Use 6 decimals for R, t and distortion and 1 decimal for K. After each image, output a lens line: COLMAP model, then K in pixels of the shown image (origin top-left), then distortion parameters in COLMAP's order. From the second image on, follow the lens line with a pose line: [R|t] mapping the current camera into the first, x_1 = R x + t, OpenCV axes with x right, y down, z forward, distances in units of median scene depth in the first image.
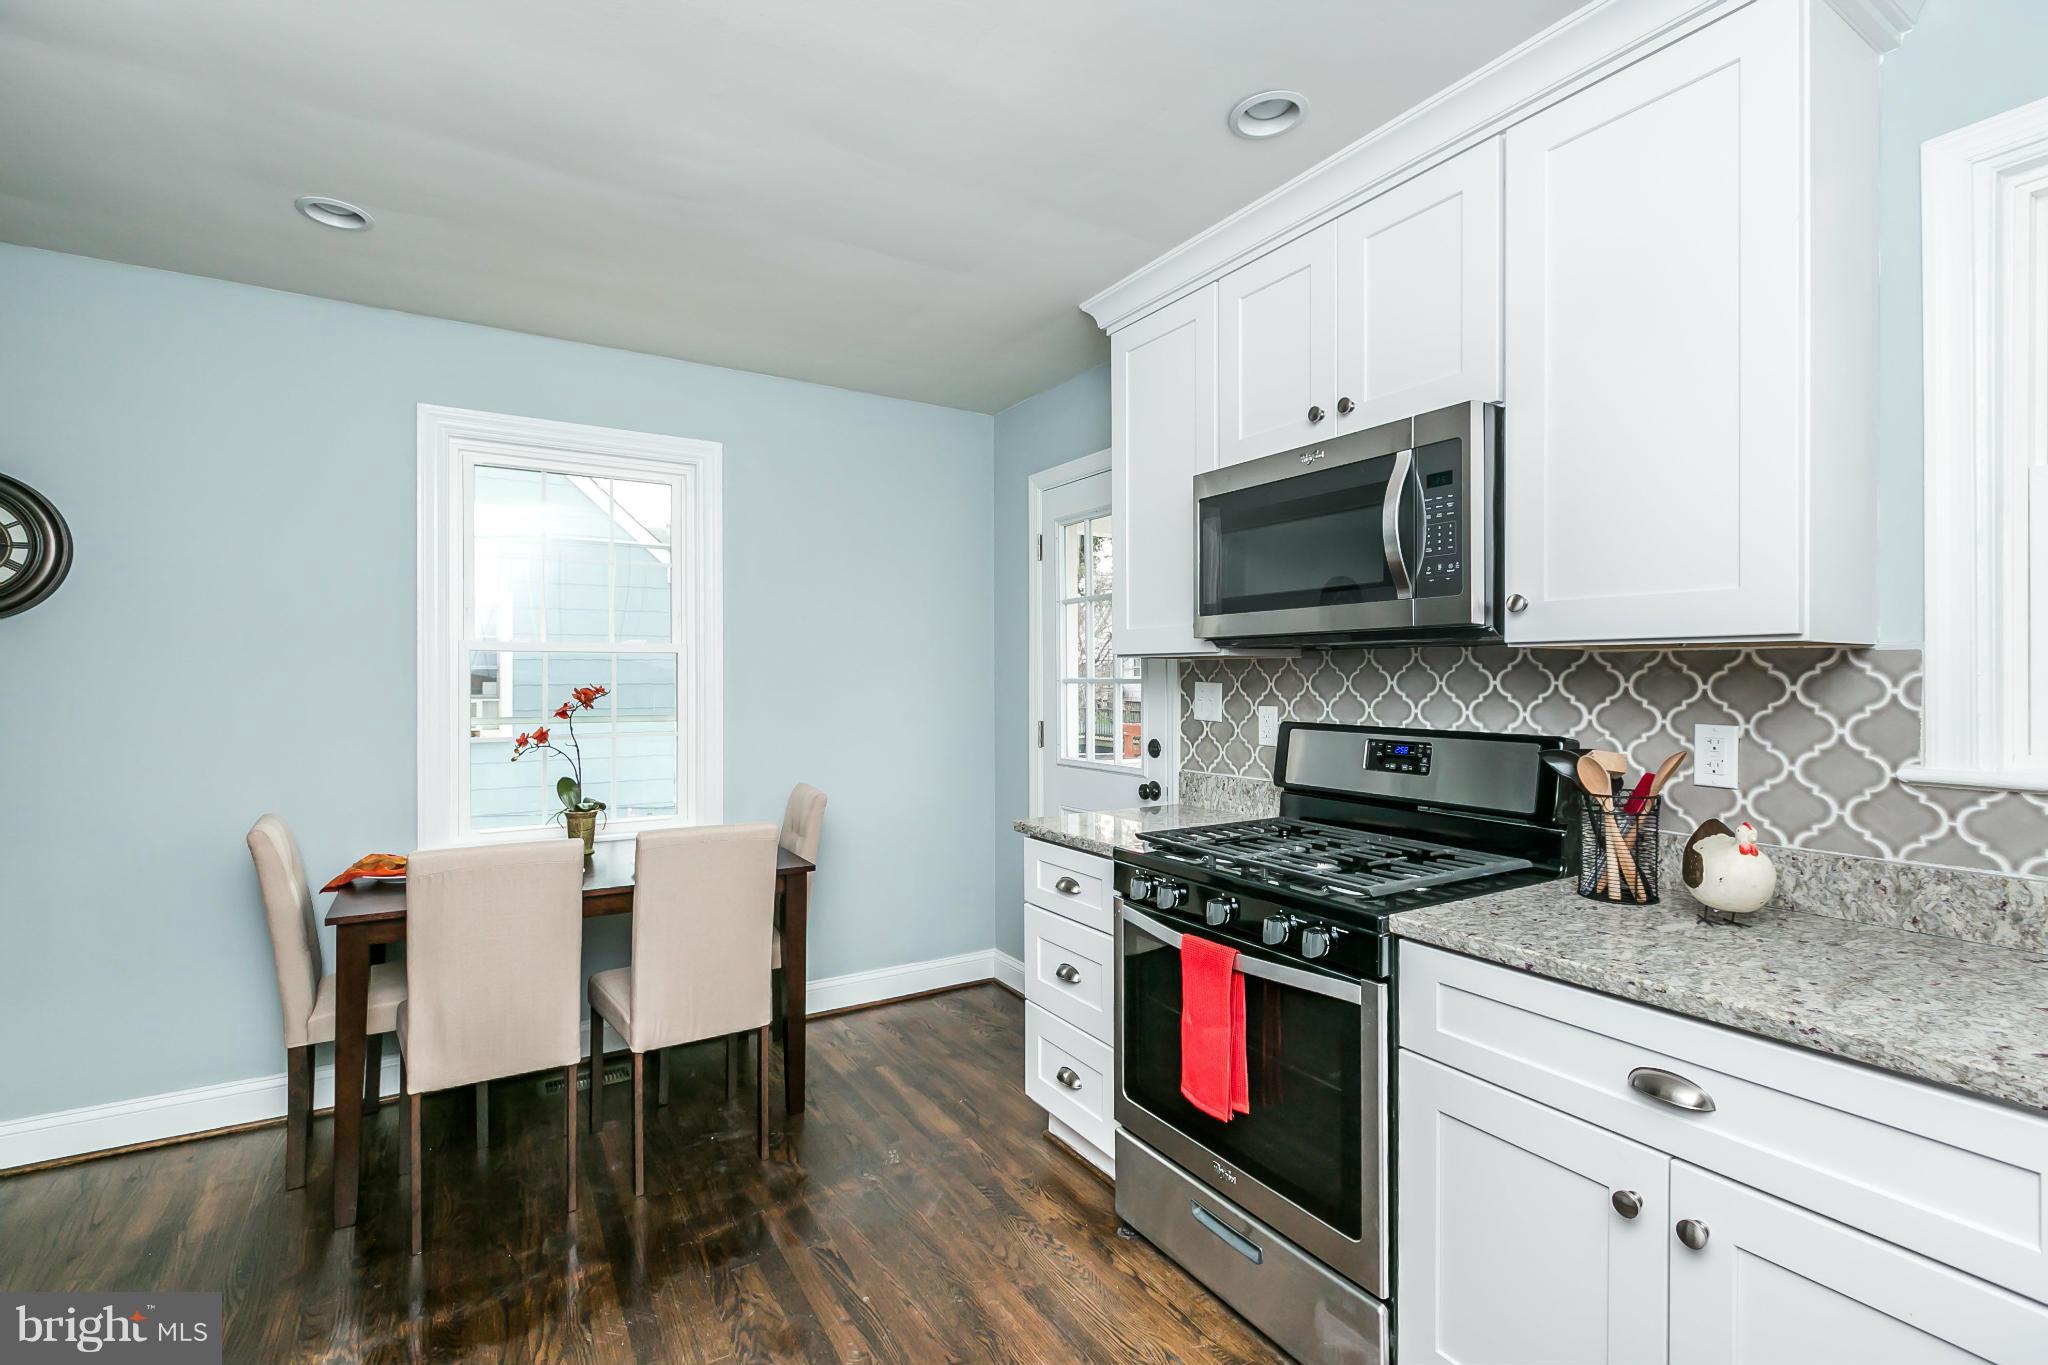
lens RADIAL K [[903.6, 0, 1022.0], [0, 903.6, 689.5], [0, 0, 1]] dist [-0.007840, -0.000286]
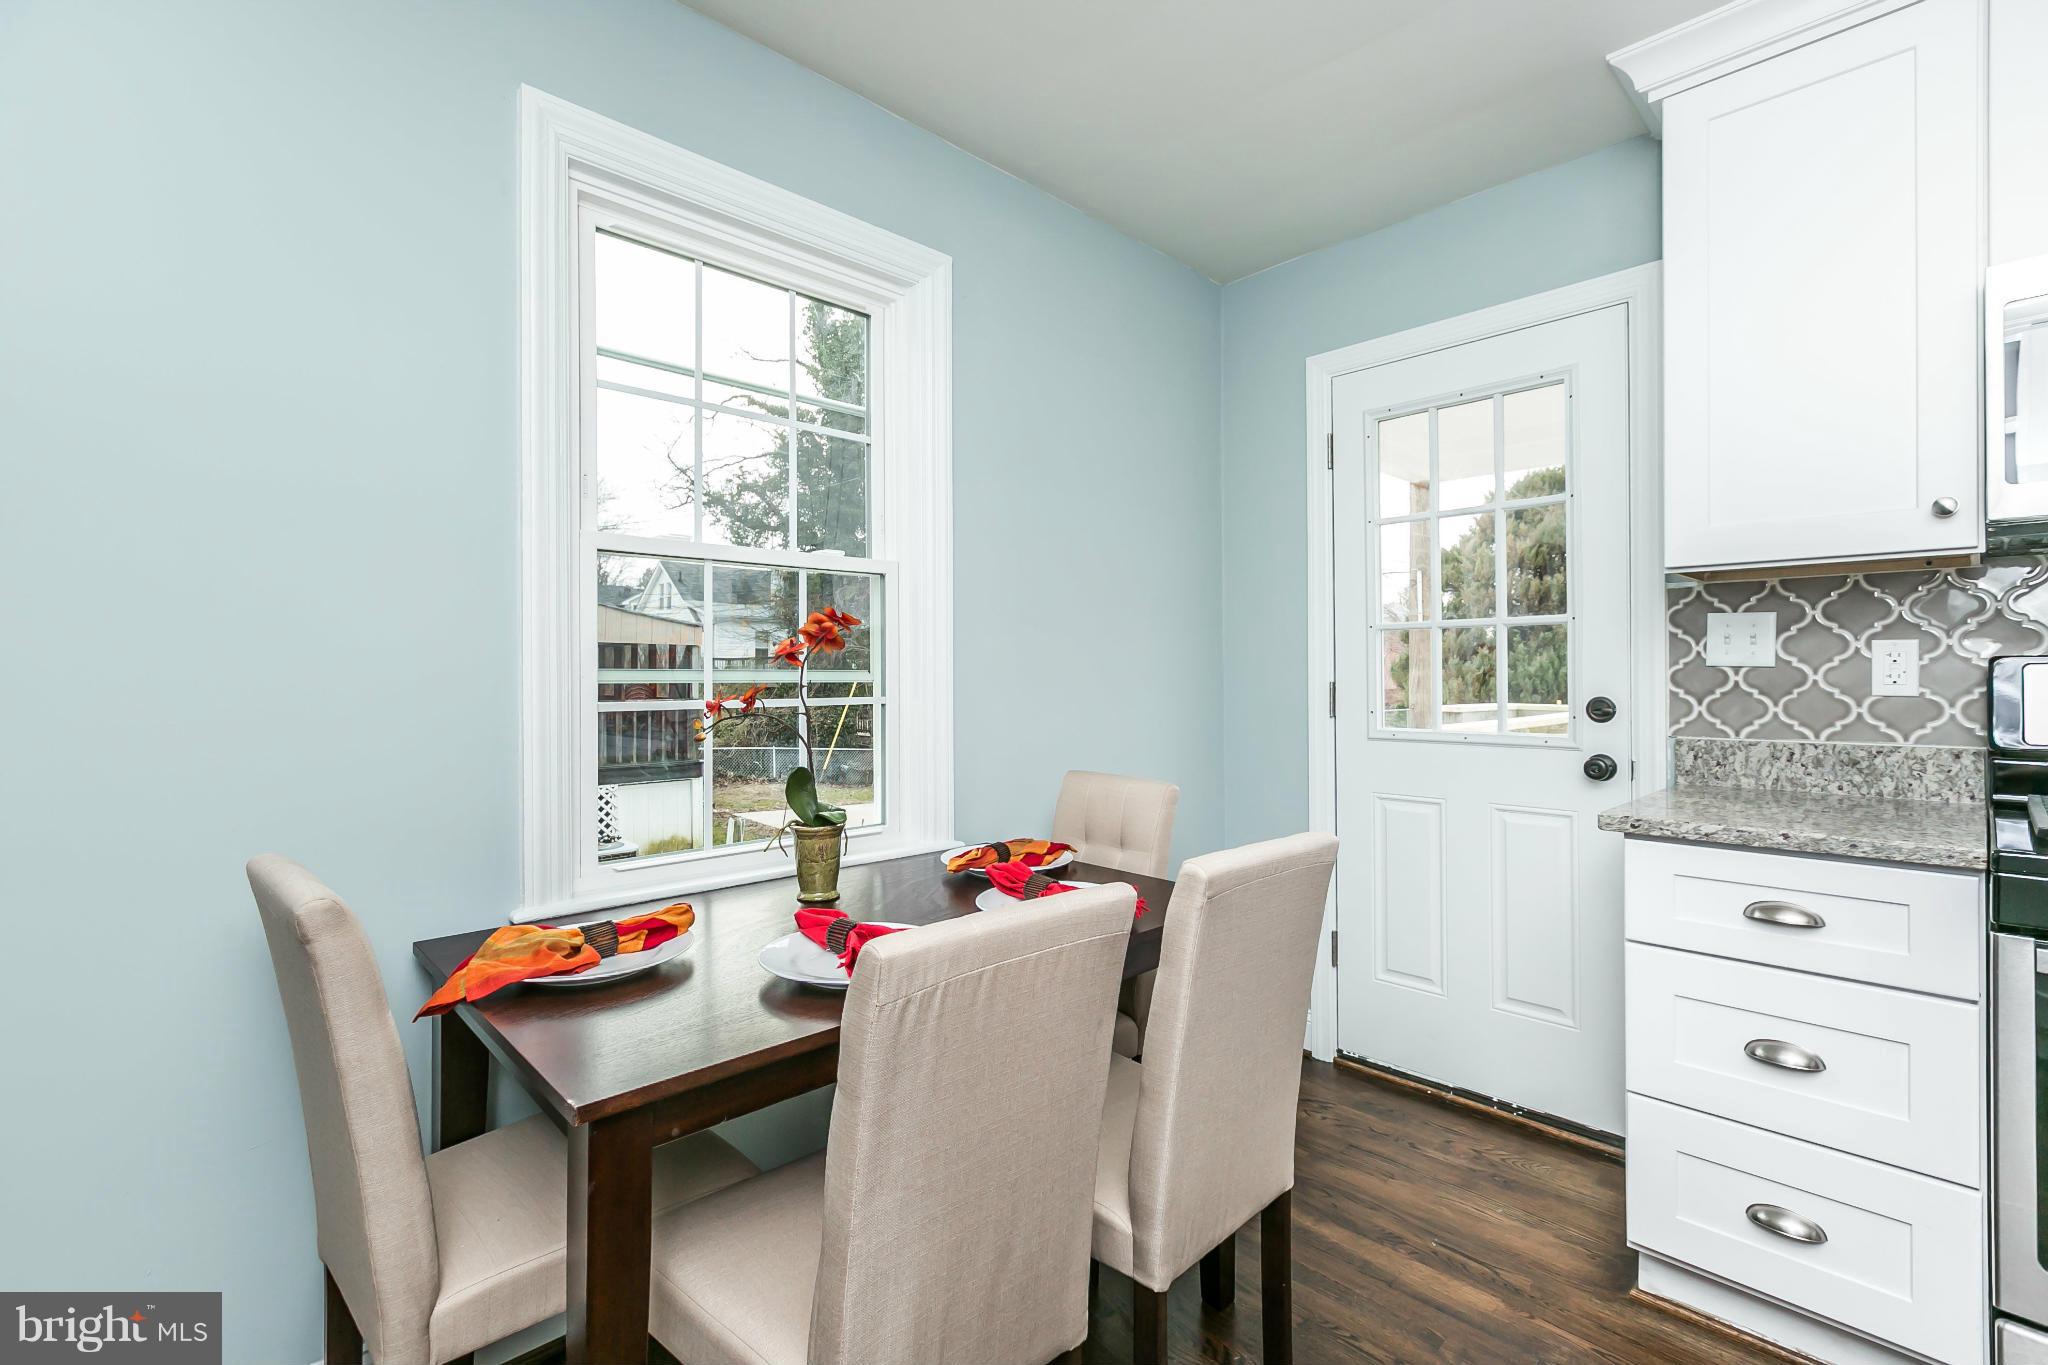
lens RADIAL K [[903.6, 0, 1003.5], [0, 903.6, 675.5], [0, 0, 1]] dist [-0.007840, -0.000286]
pose [[0.981343, -0.020452, 0.191173, -0.646989], [0.020470, 0.999789, 0.001885, 0.036569], [-0.191171, 0.002064, 0.981554, 0.531046]]
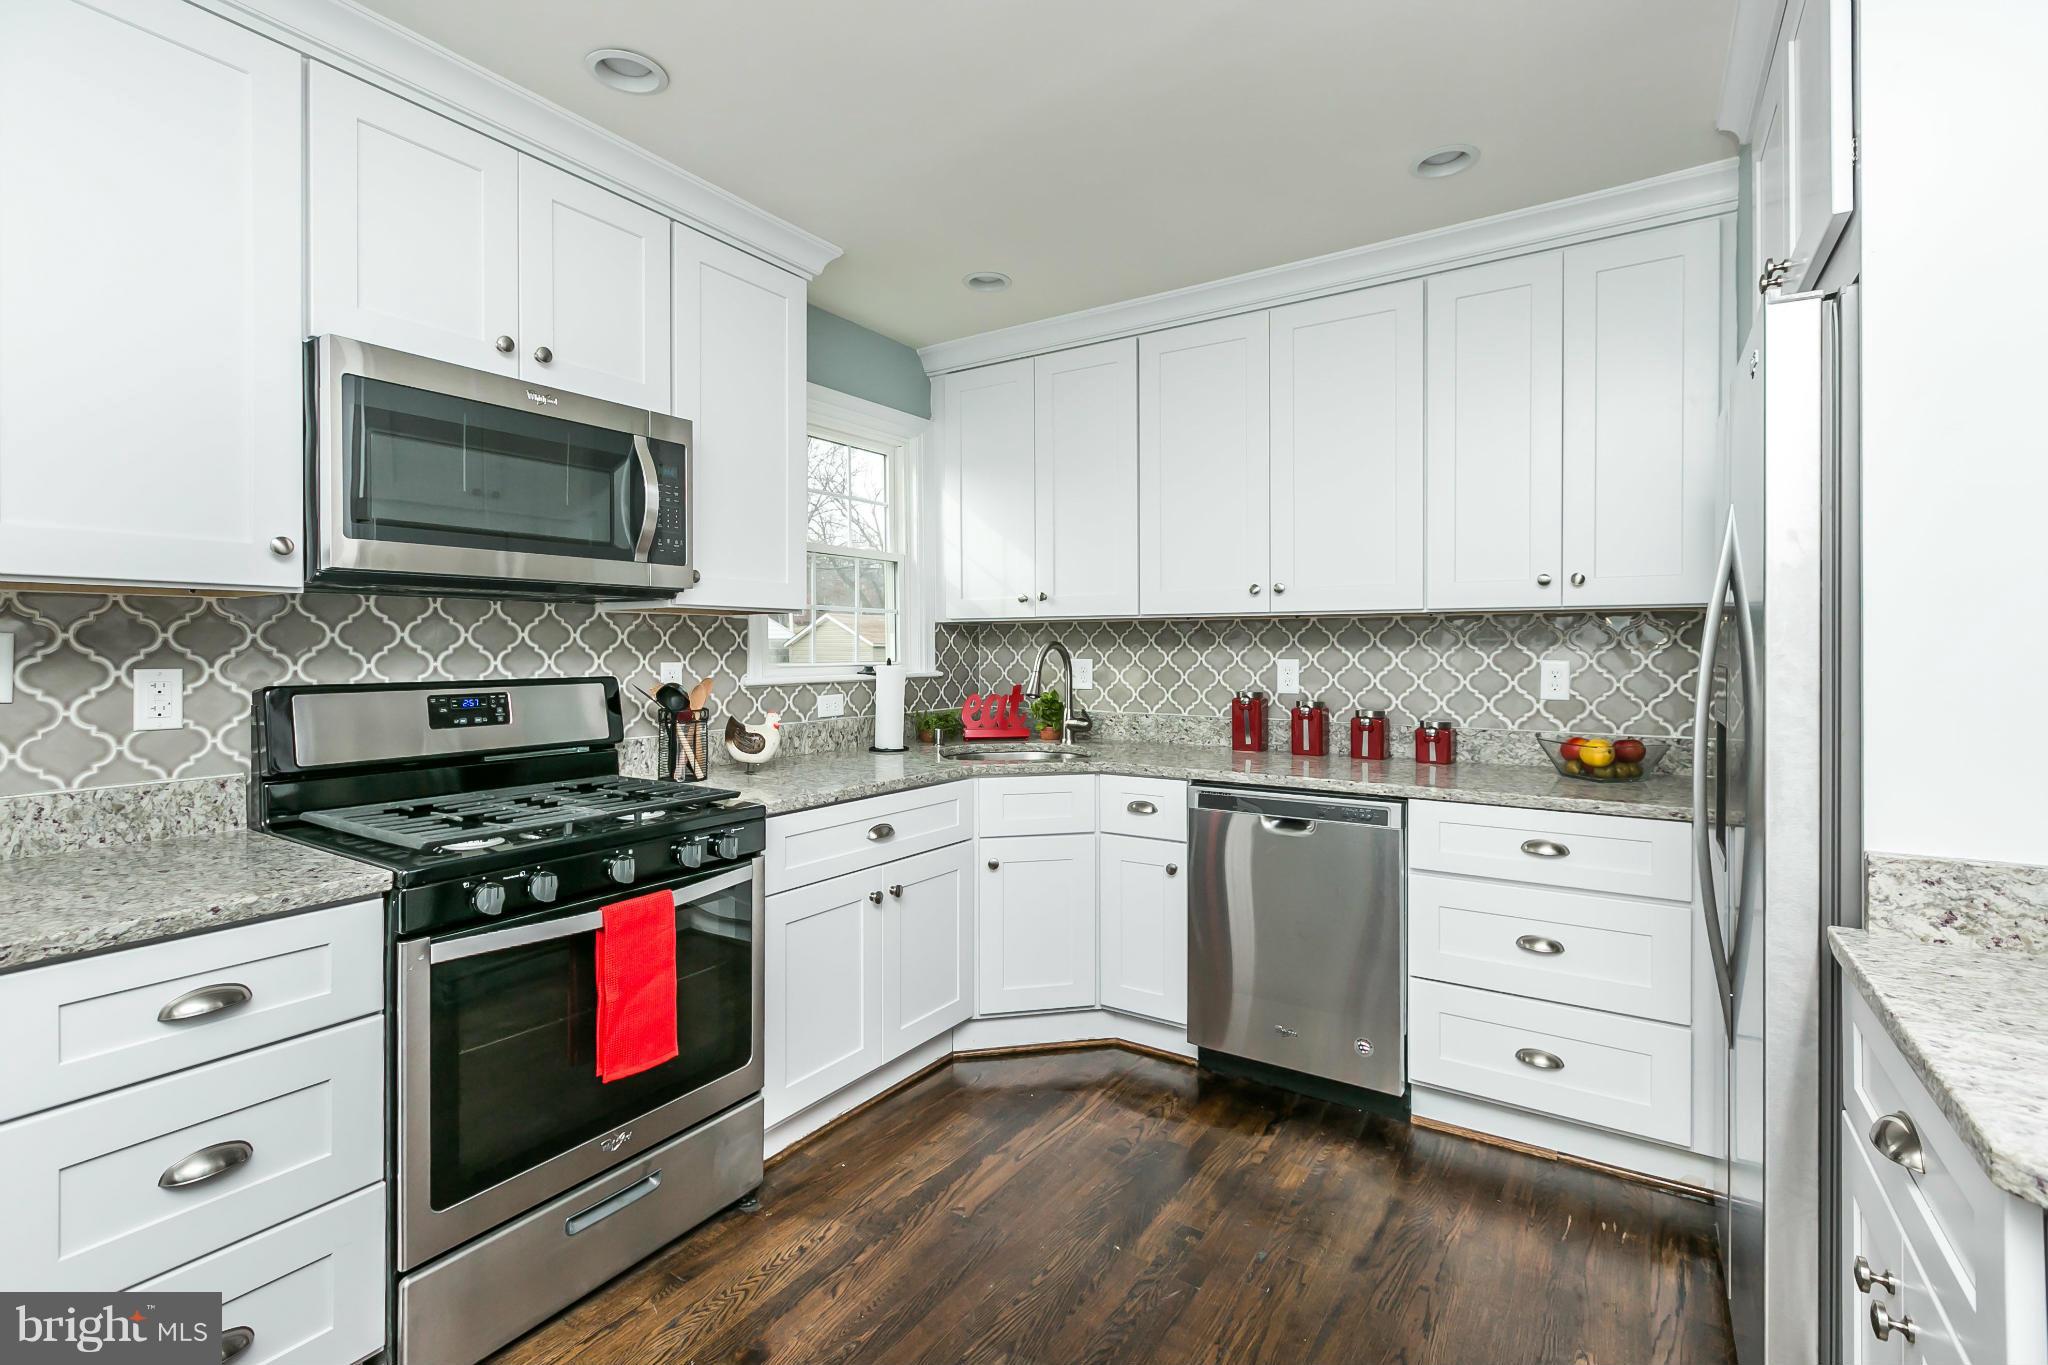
lens RADIAL K [[903.6, 0, 1021.9], [0, 903.6, 655.0], [0, 0, 1]] dist [-0.007840, -0.000286]
pose [[-0.427625, -0.020786, 0.903717, -0.689183], [0.001420, 0.999719, 0.023665, -0.006979], [-0.903955, 0.011403, -0.427476, 0.847874]]
